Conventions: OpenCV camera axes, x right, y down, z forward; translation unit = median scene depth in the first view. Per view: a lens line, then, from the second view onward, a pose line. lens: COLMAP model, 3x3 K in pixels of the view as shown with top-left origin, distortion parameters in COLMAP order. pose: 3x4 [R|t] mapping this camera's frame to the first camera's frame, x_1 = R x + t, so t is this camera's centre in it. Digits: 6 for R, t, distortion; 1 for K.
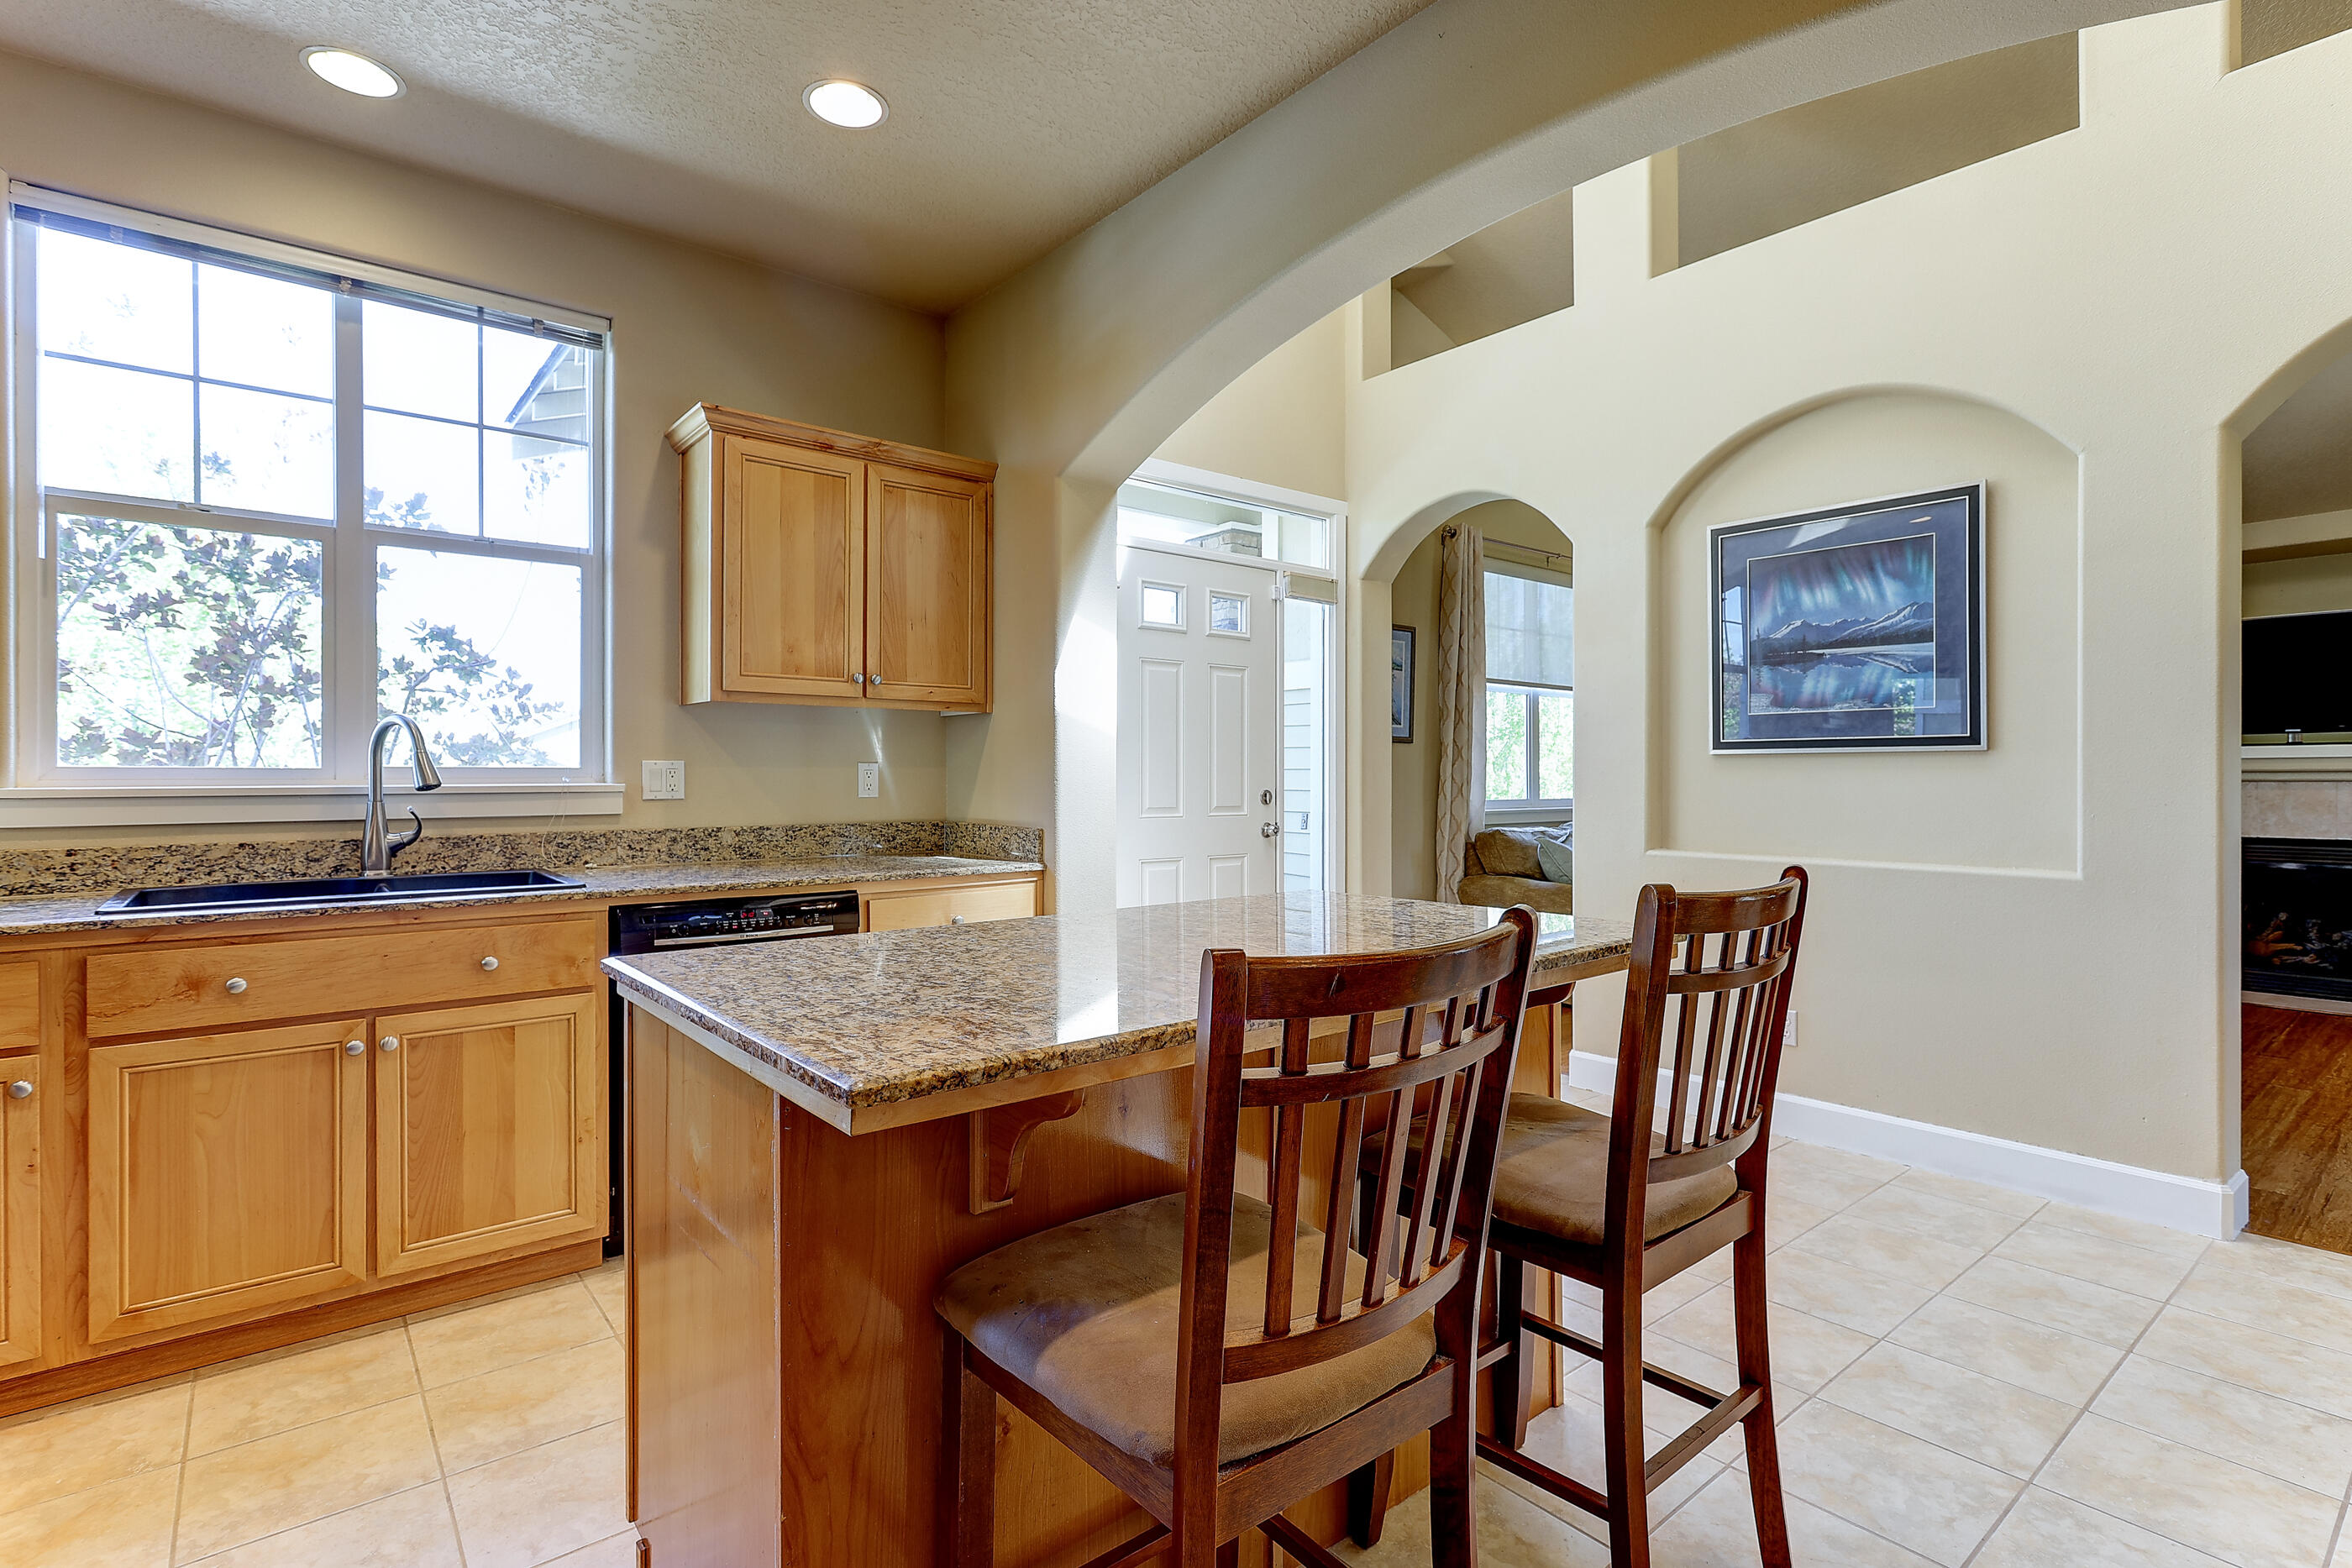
lens RADIAL K [[1144.9, 0, 1190.6], [0, 1144.9, 776.6], [0, 0, 1]] dist [-0.004707, -0.000261]
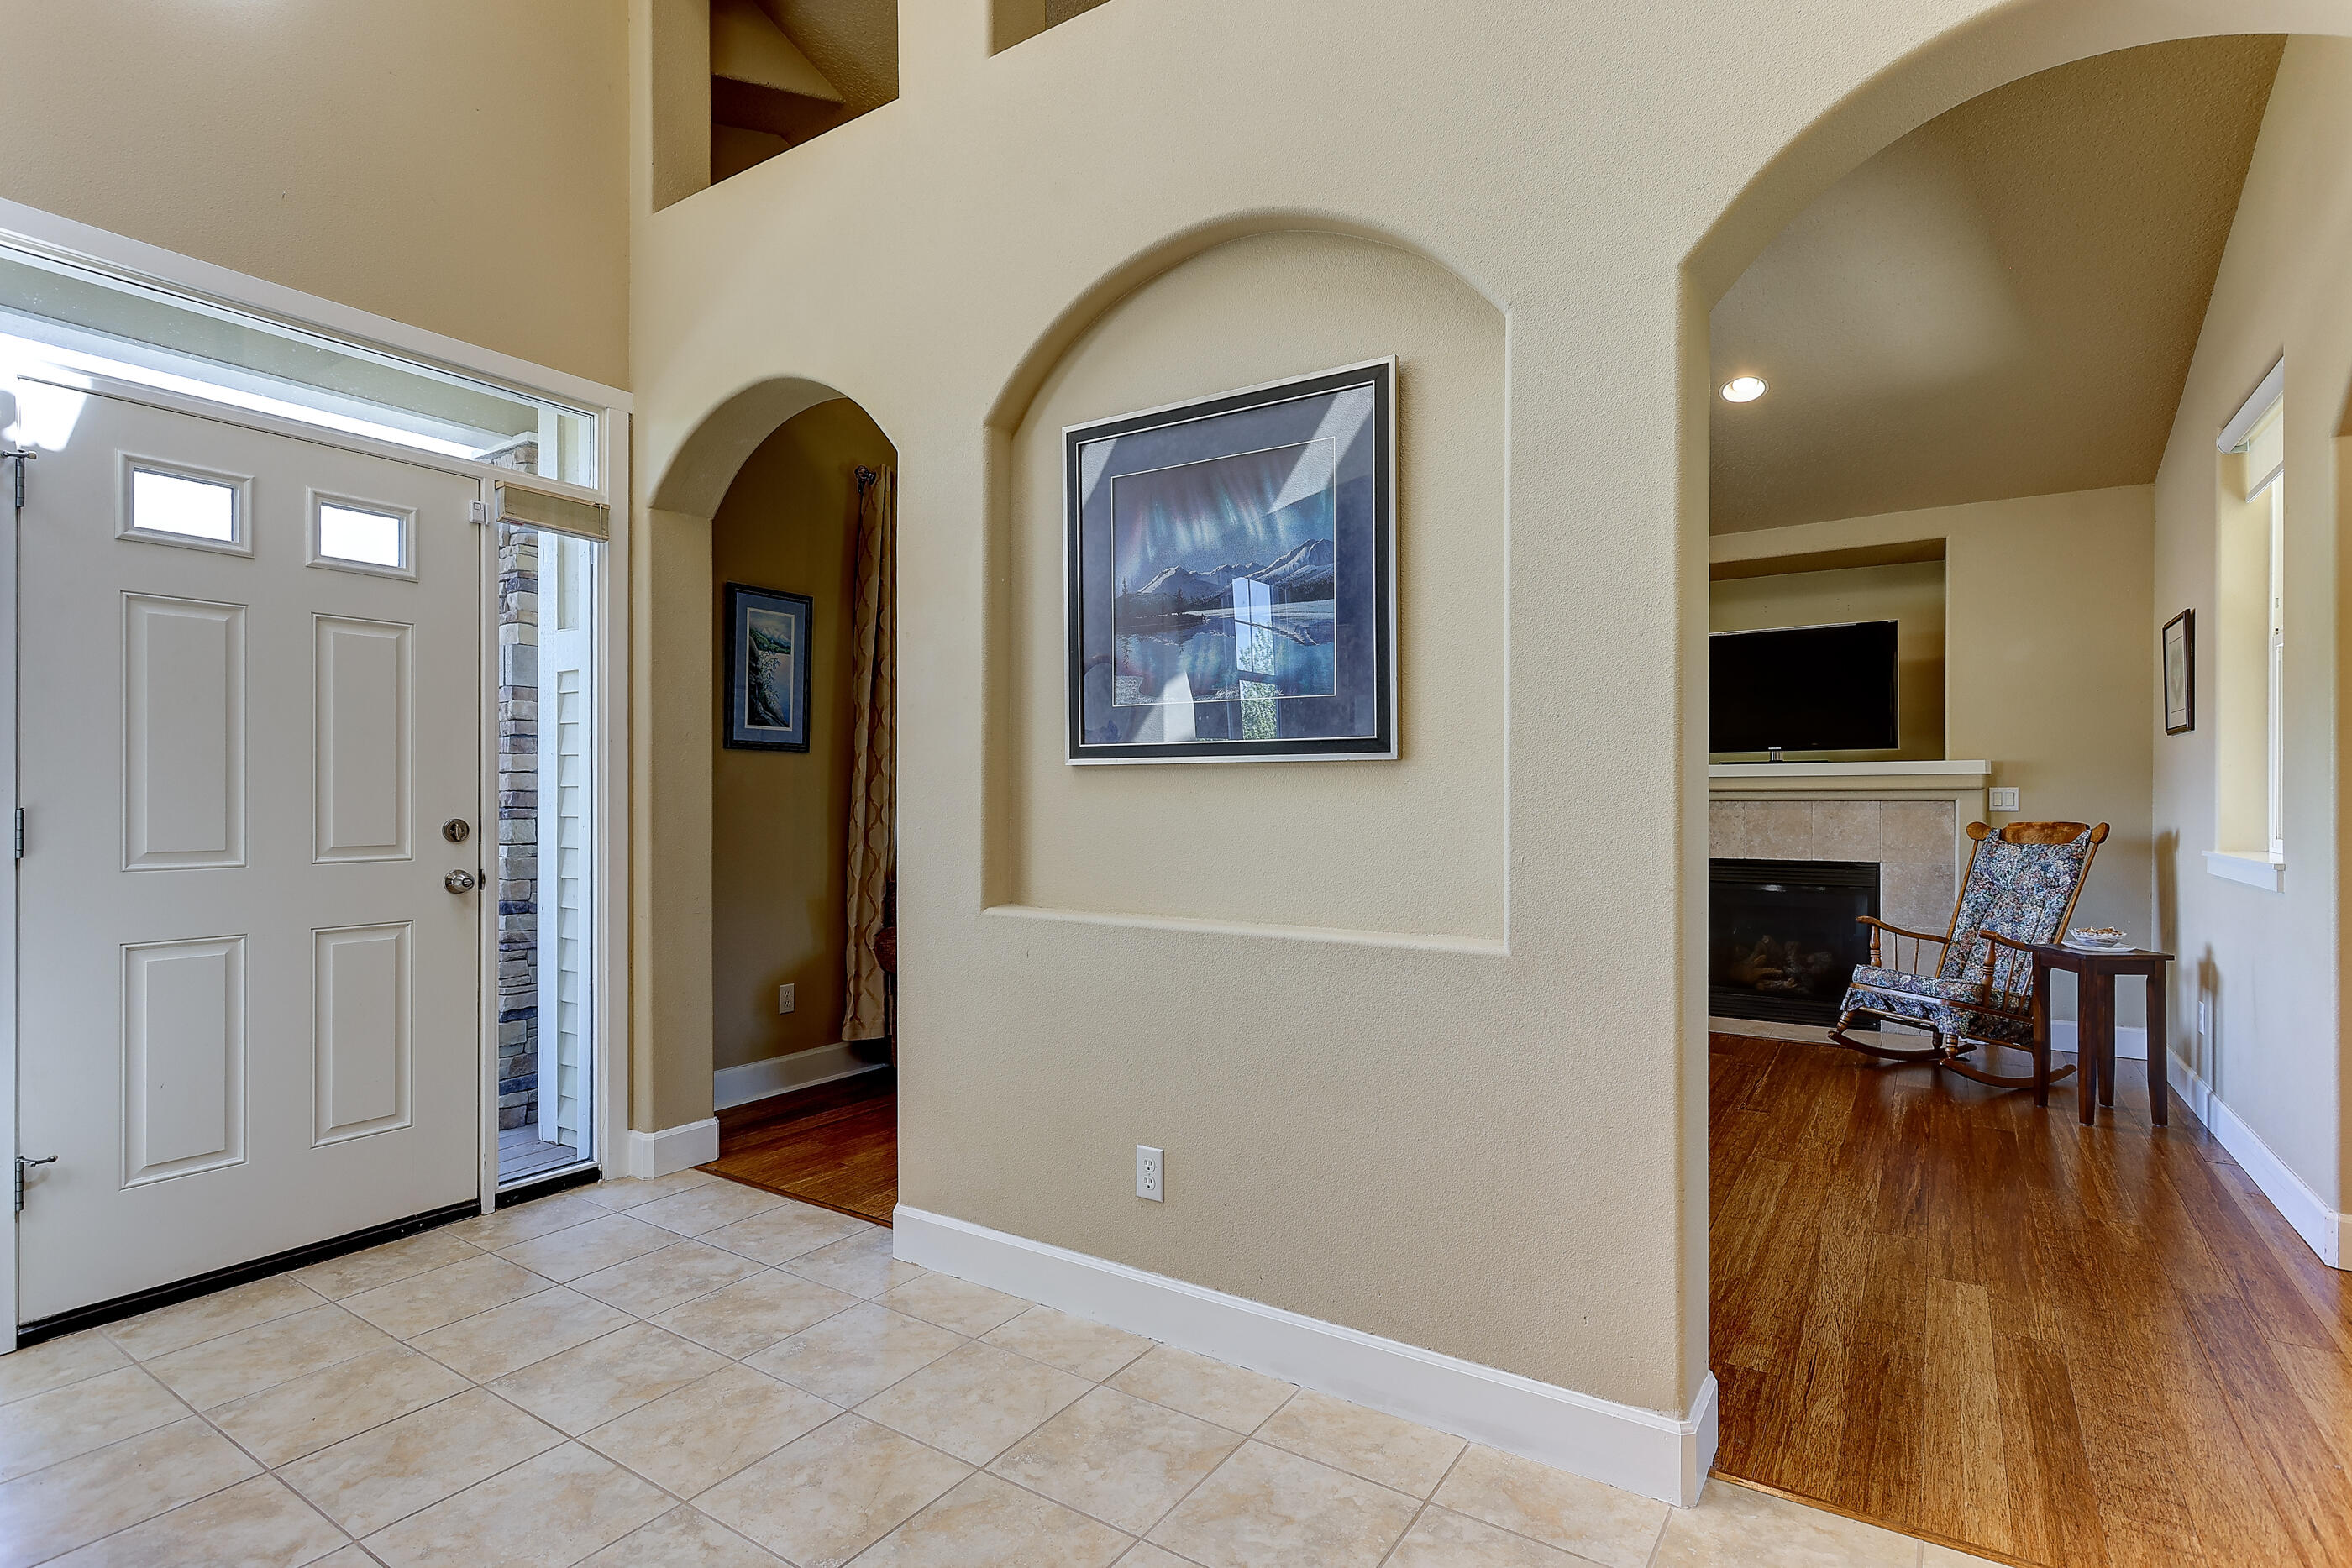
lens RADIAL K [[1144.9, 0, 1169.9], [0, 1144.9, 794.8], [0, 0, 1]] dist [-0.004707, -0.000261]
pose [[0.960790, -0.000625, 0.277276, 0.339352], [0.000540, 1.000000, 0.000386, -0.002373], [-0.277276, -0.000221, 0.960790, 0.346924]]
